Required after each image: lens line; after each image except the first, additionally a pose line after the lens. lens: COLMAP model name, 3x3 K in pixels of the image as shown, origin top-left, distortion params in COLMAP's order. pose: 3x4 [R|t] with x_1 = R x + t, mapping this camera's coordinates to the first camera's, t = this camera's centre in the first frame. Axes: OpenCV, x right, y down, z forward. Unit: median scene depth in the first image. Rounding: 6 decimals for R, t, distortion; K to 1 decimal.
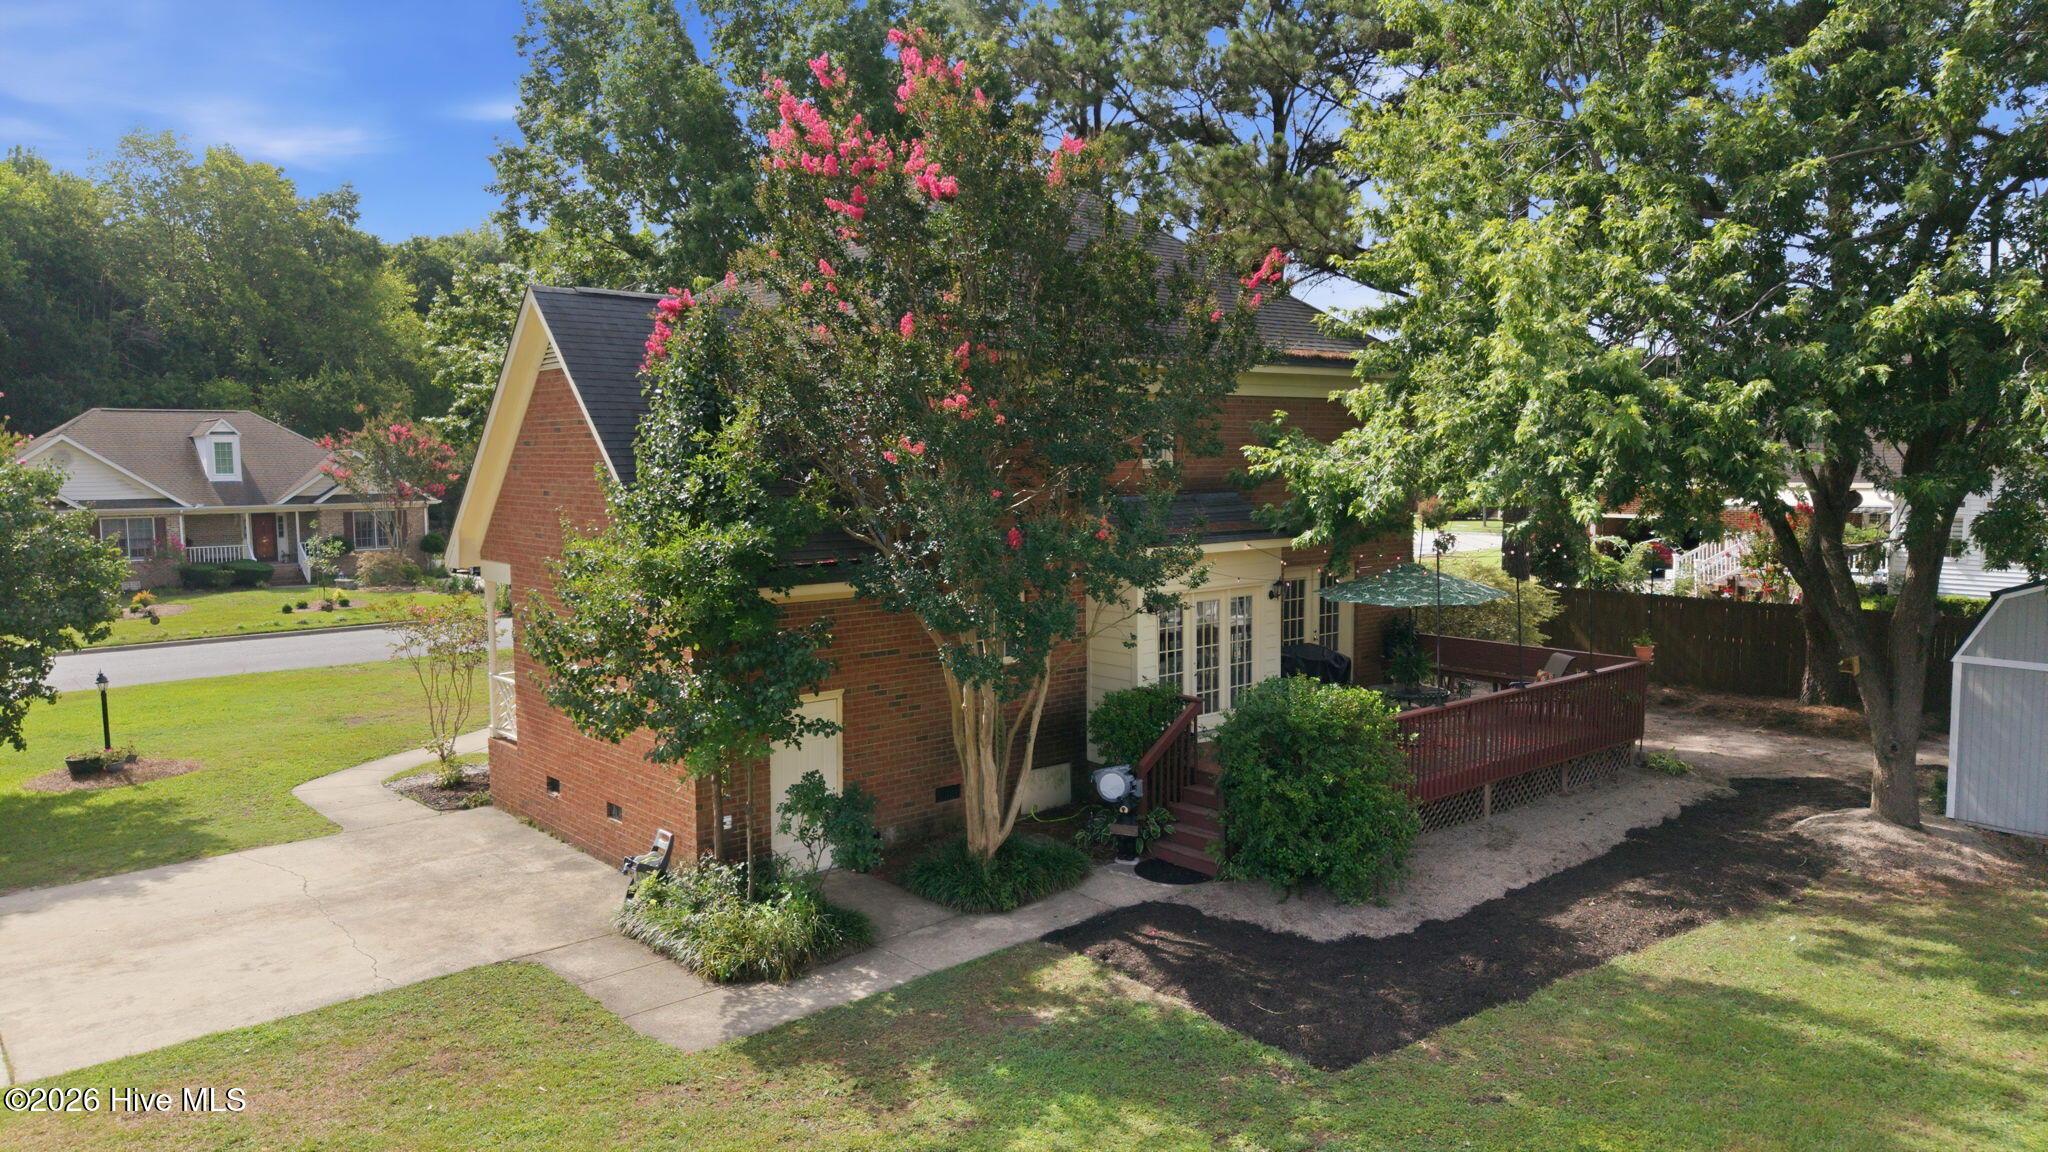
lens RADIAL K [[1357.7, 0, 1024.0], [0, 1357.7, 576.0], [0, 0, 1]] dist [0.039203, -0.046637]
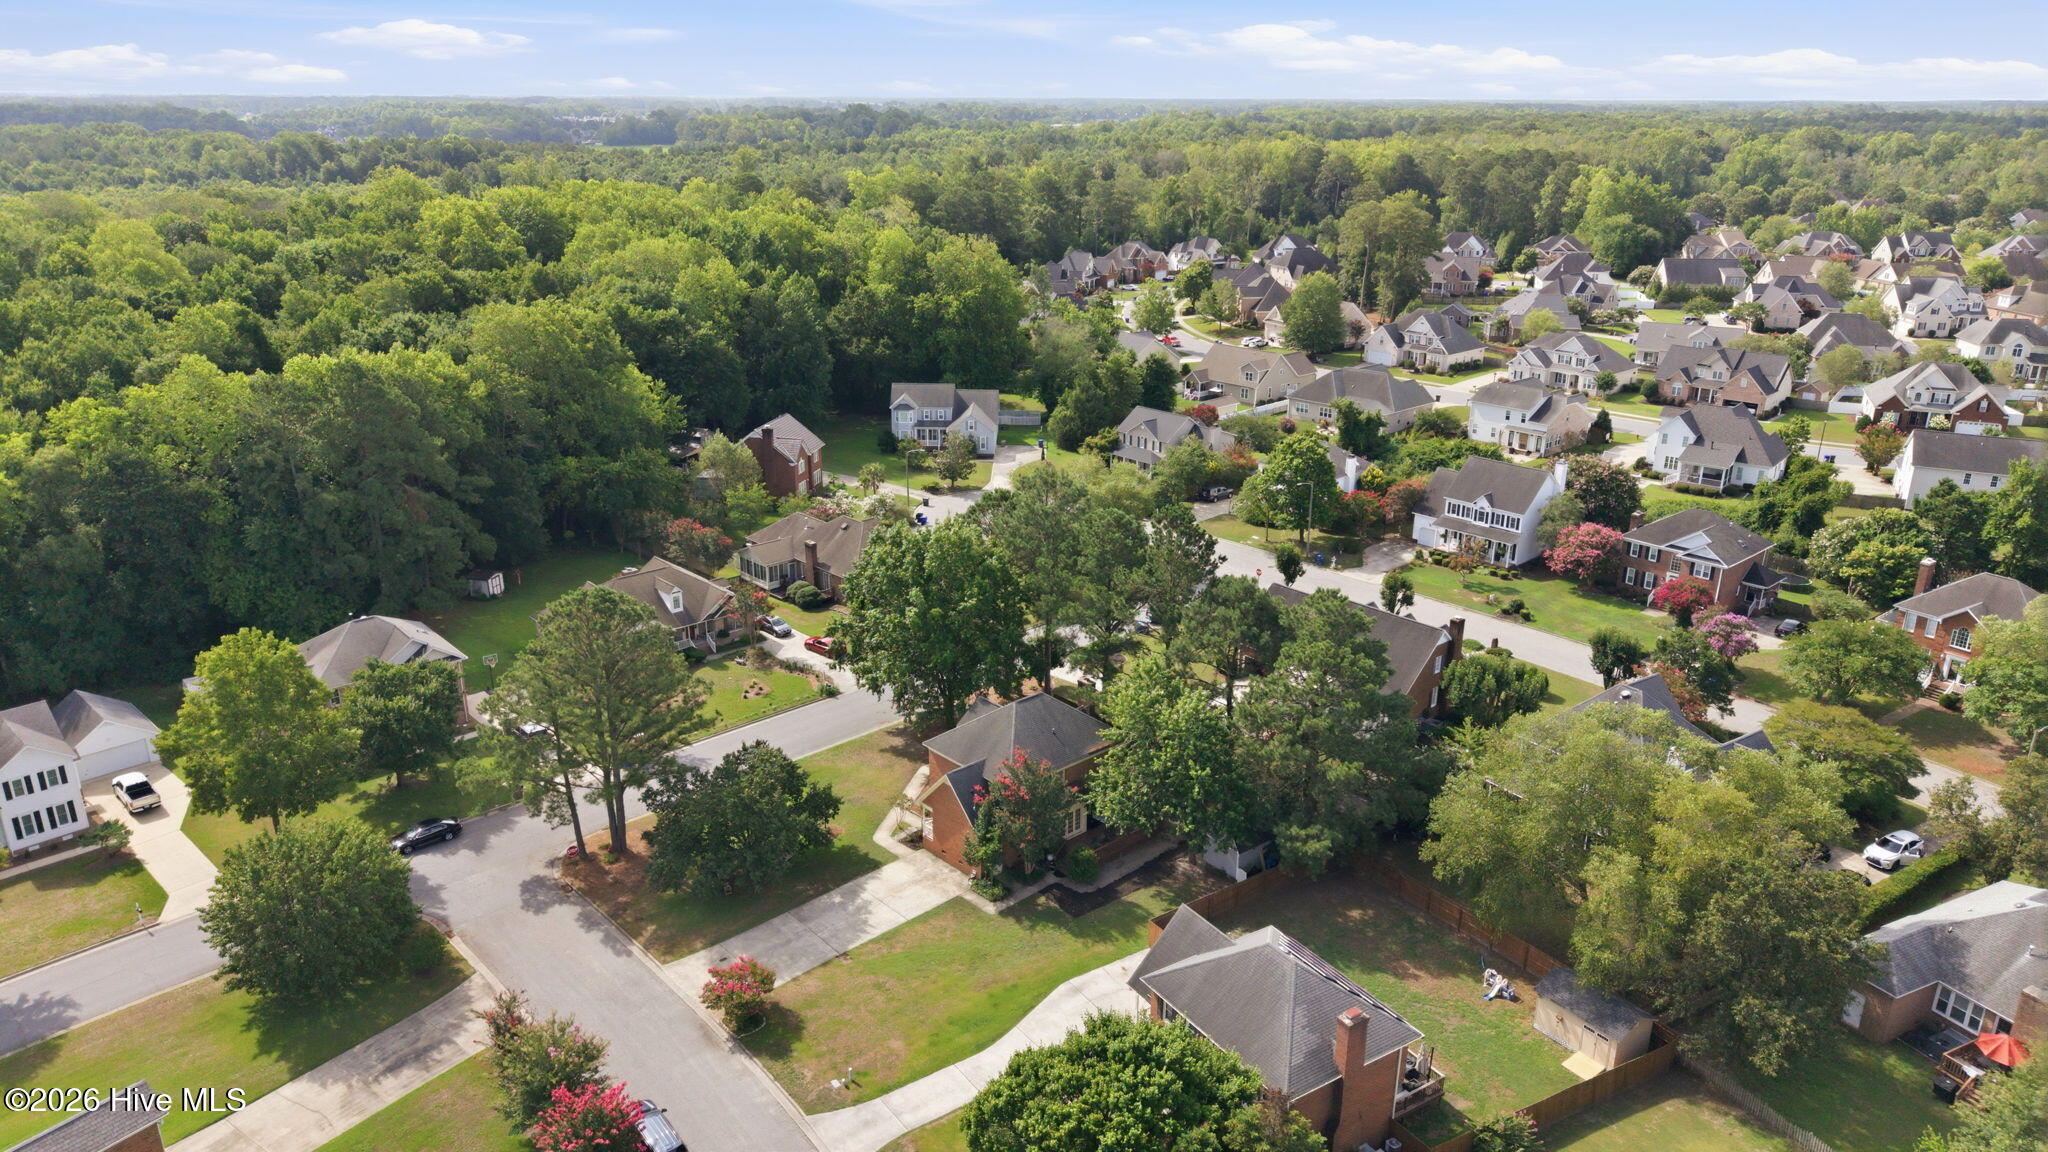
lens RADIAL K [[1357.7, 0, 1024.0], [0, 1357.7, 576.0], [0, 0, 1]] dist [0.039203, -0.046637]
pose [[0.999750, -0.000541, 0.022336, -0.193277], [-0.004914, 0.969901, 0.243450, -2.717415], [-0.021795, -0.243499, 0.969656, -4.818135]]
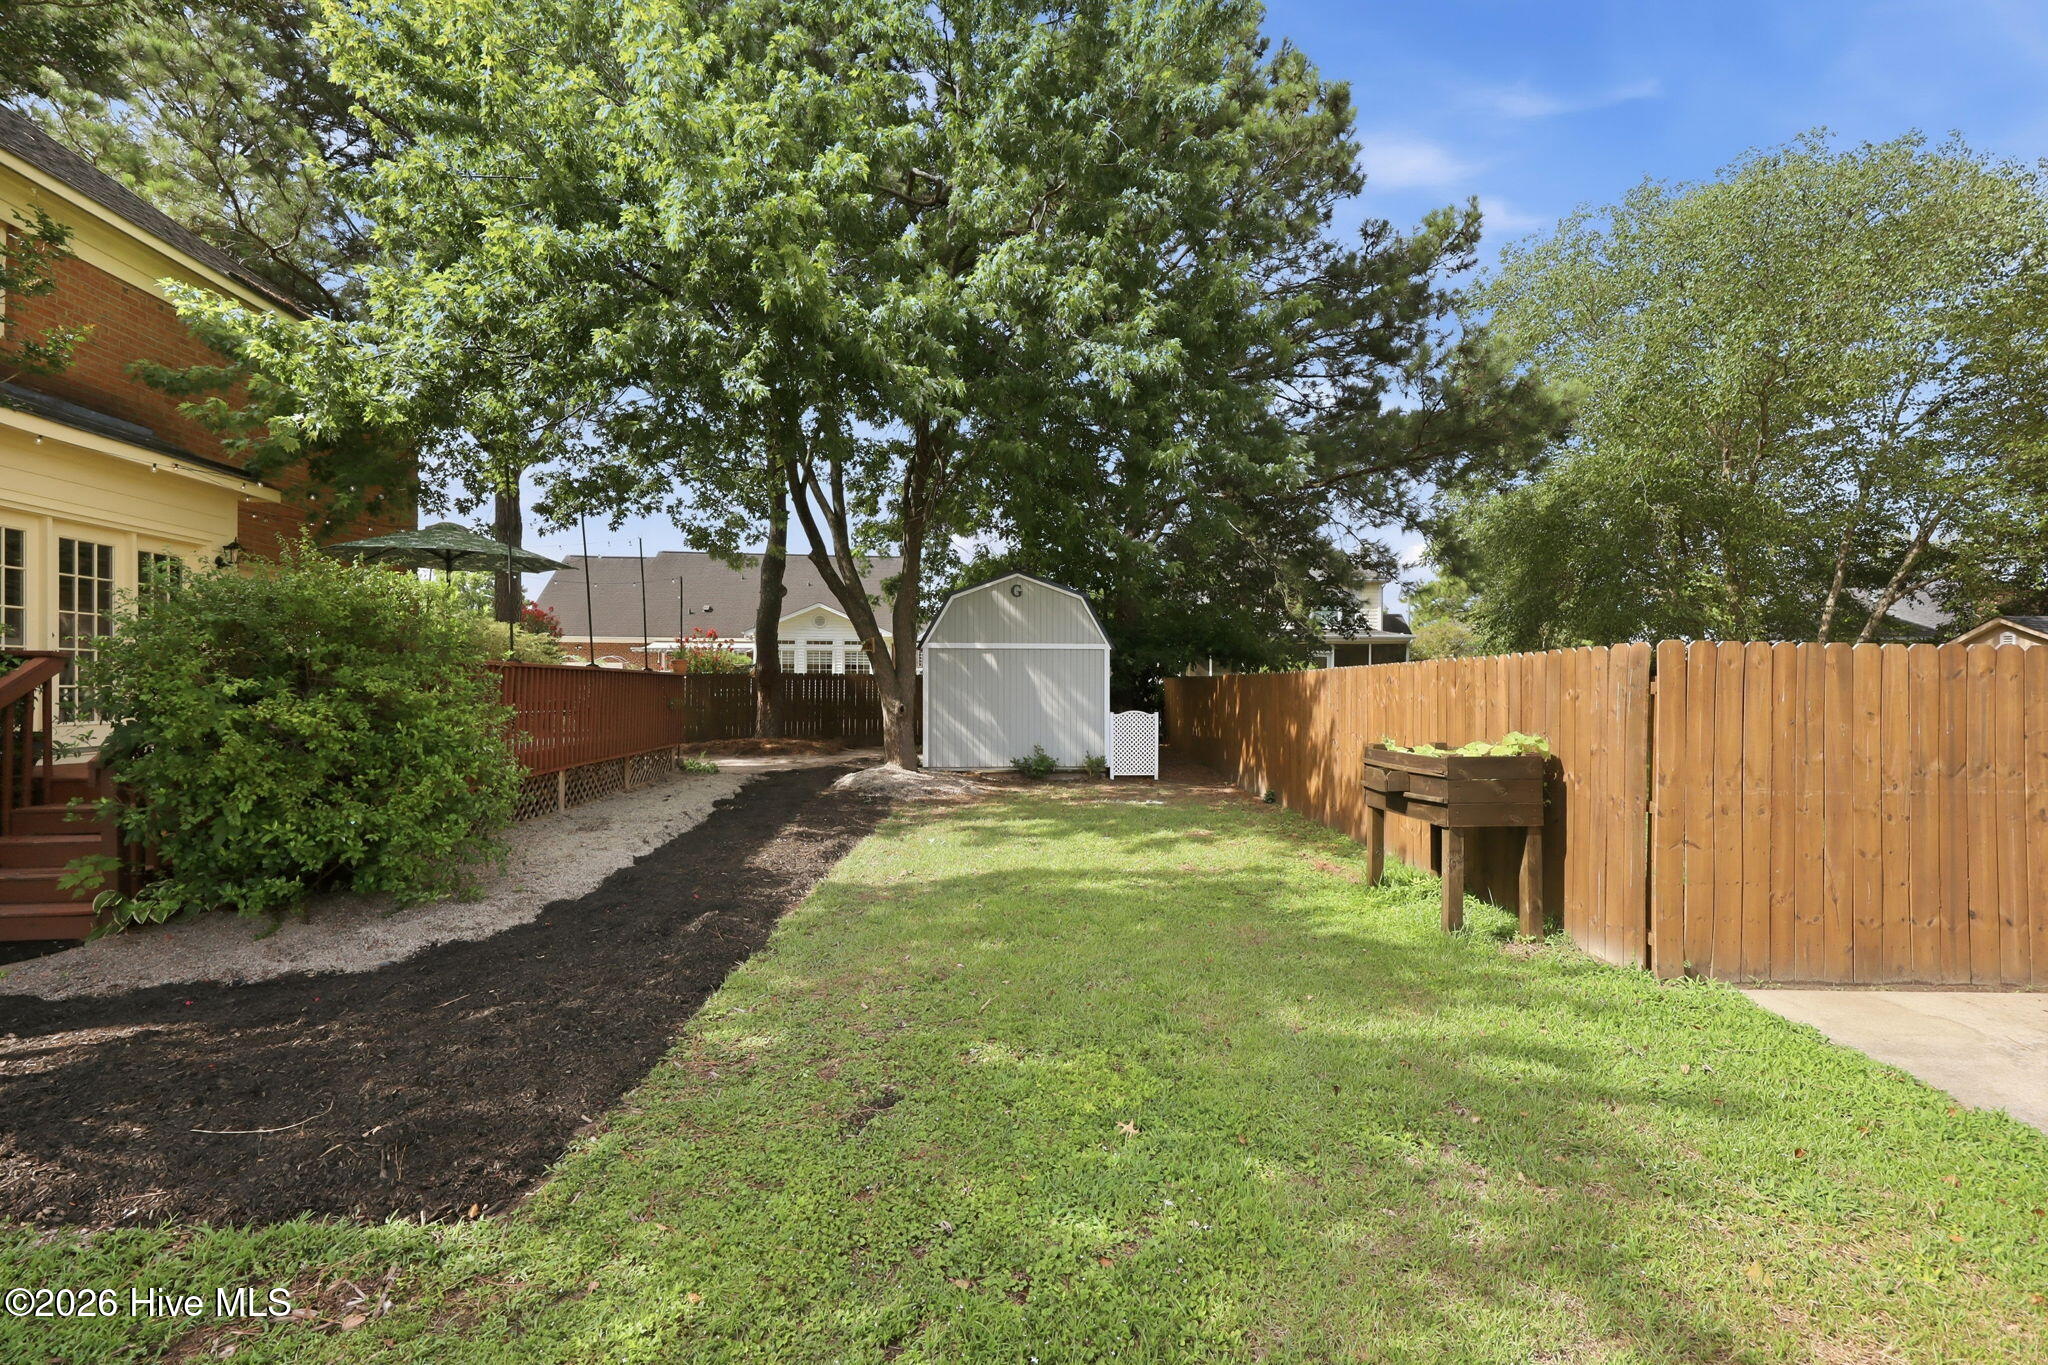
lens RADIAL K [[842.2, 0, 1024.0], [0, 842.2, 682.5], [0, 0, 1]] dist [-0.001202, -0.000237]
pose [[0.577927, 0.012333, 0.815995, 0.089113], [0.061872, 0.996346, -0.058879, 0.183348], [-0.813740, 0.084515, 0.575052, 0.560840]]
